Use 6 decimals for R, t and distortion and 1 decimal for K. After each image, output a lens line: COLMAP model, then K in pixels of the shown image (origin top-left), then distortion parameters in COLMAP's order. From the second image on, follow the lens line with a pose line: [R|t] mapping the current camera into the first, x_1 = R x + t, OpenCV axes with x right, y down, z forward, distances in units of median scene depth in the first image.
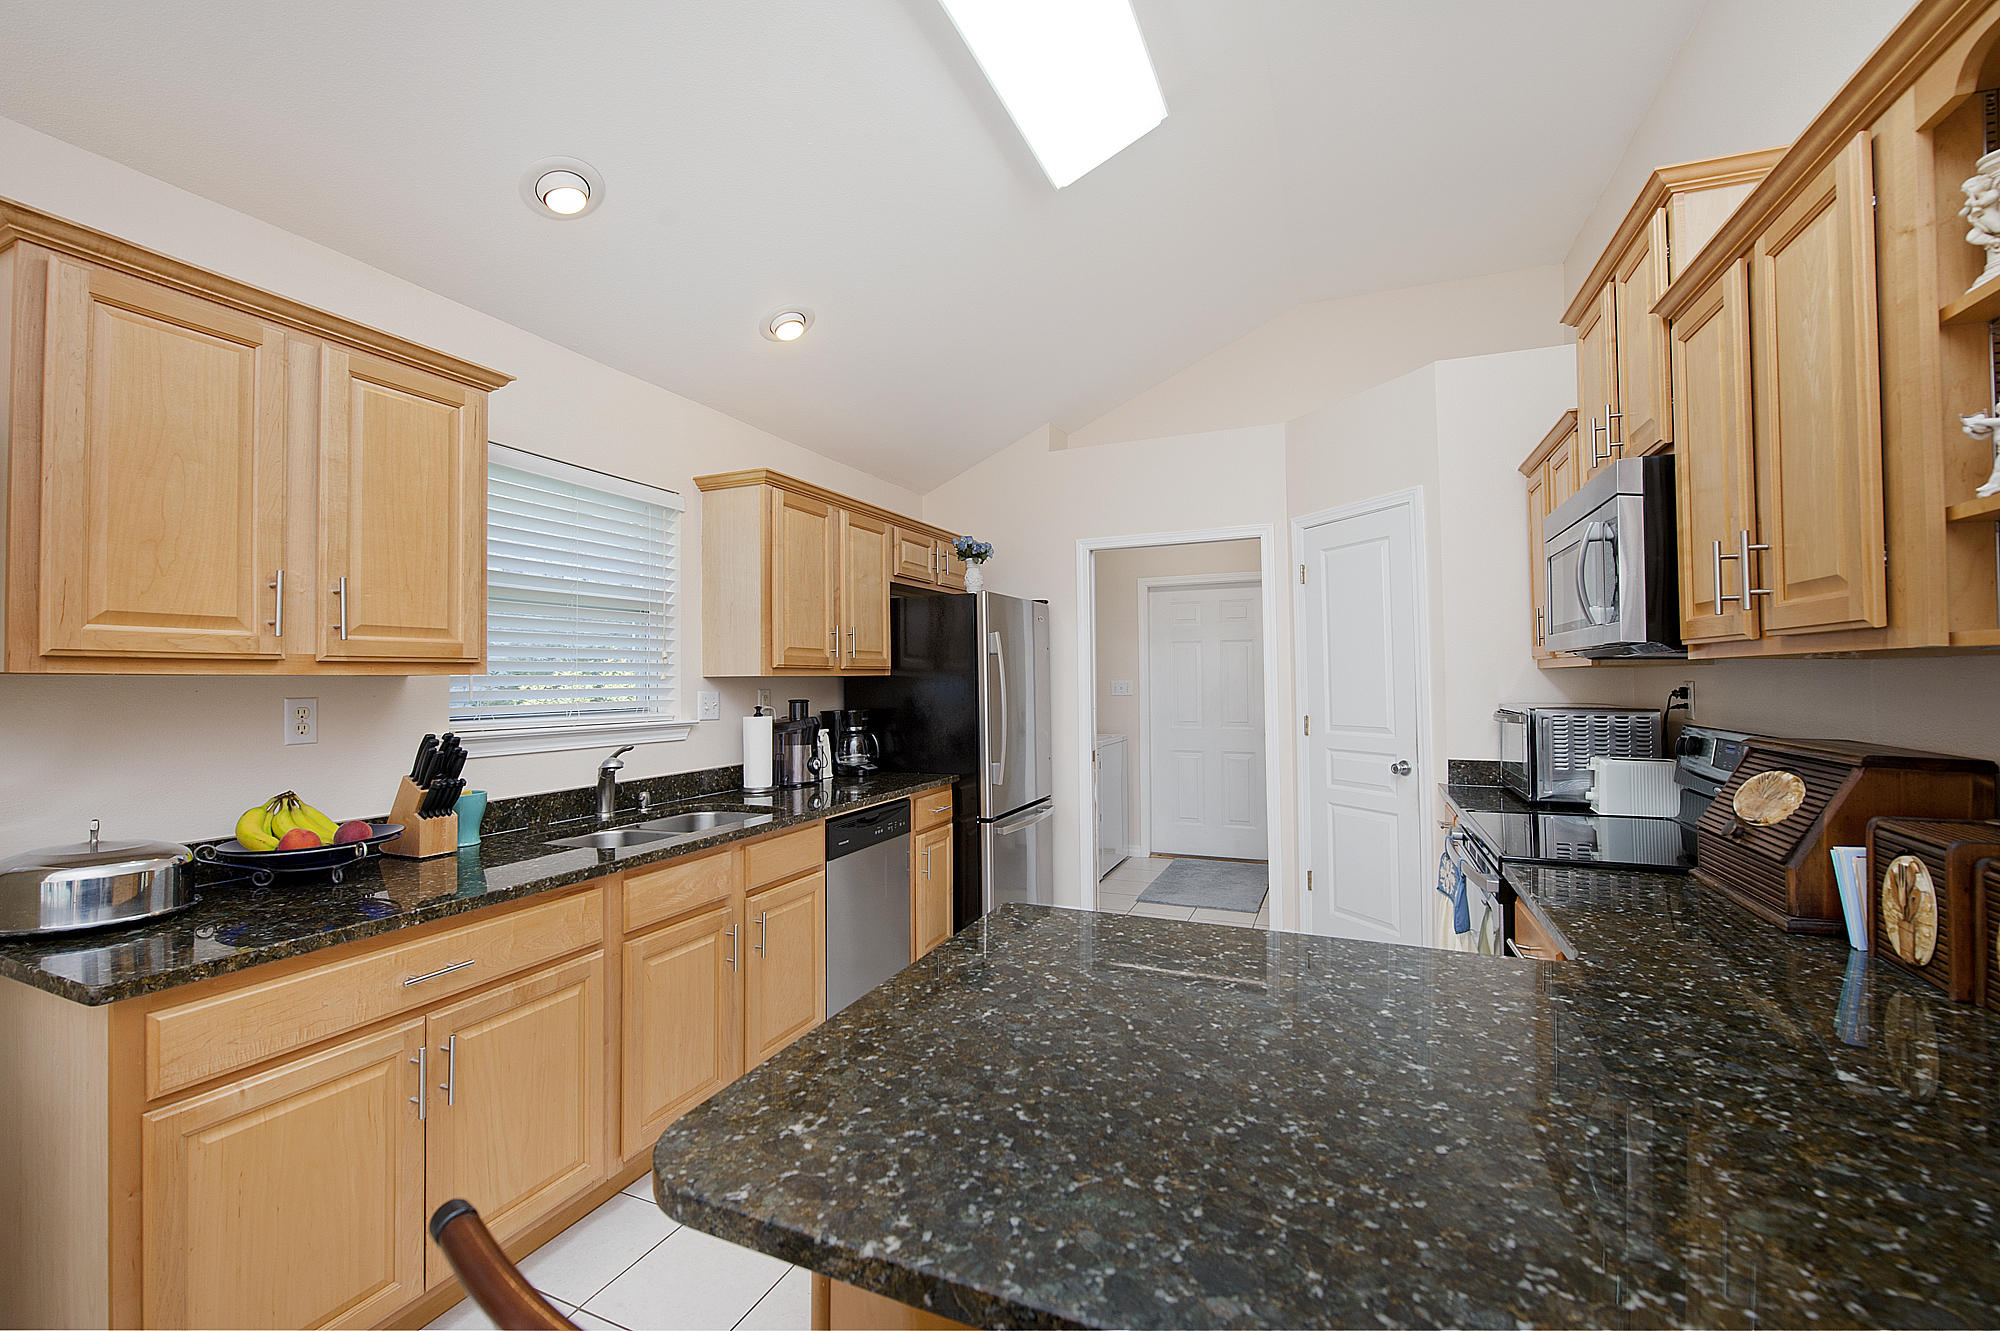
lens RADIAL K [[803.5, 0, 1071.6], [0, 803.5, 684.6], [0, 0, 1]] dist [-0.008540, -0.001459]
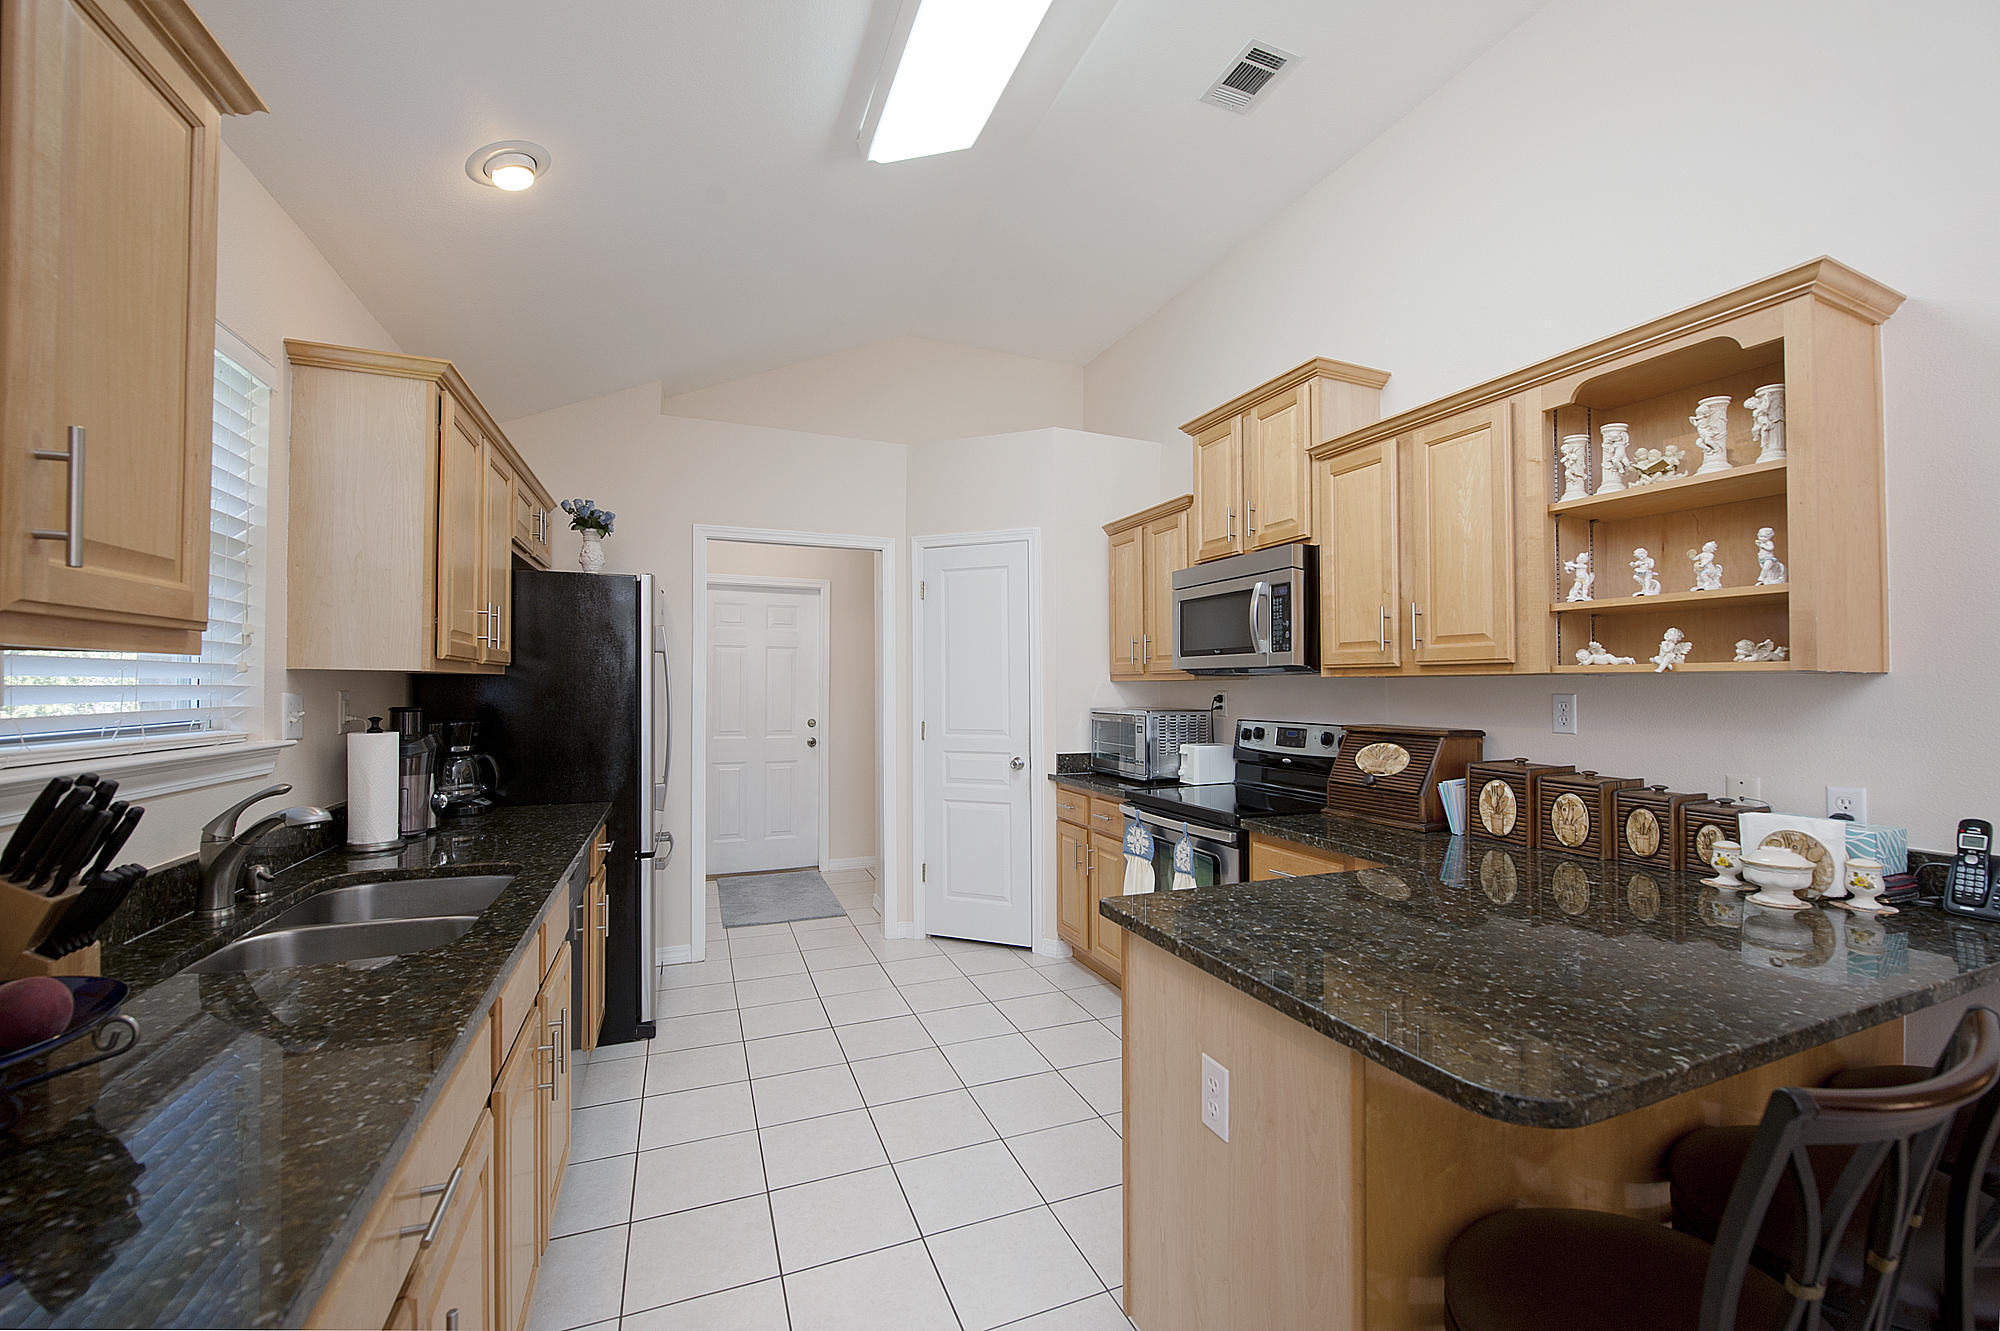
lens RADIAL K [[803.5, 0, 1004.2], [0, 803.5, 707.3], [0, 0, 1]] dist [-0.008540, -0.001459]
pose [[0.710778, -0.004328, 0.703403, -0.555016], [-0.005362, 0.999919, 0.011571, 0.010162], [-0.703396, -0.011996, 0.710697, 0.217507]]
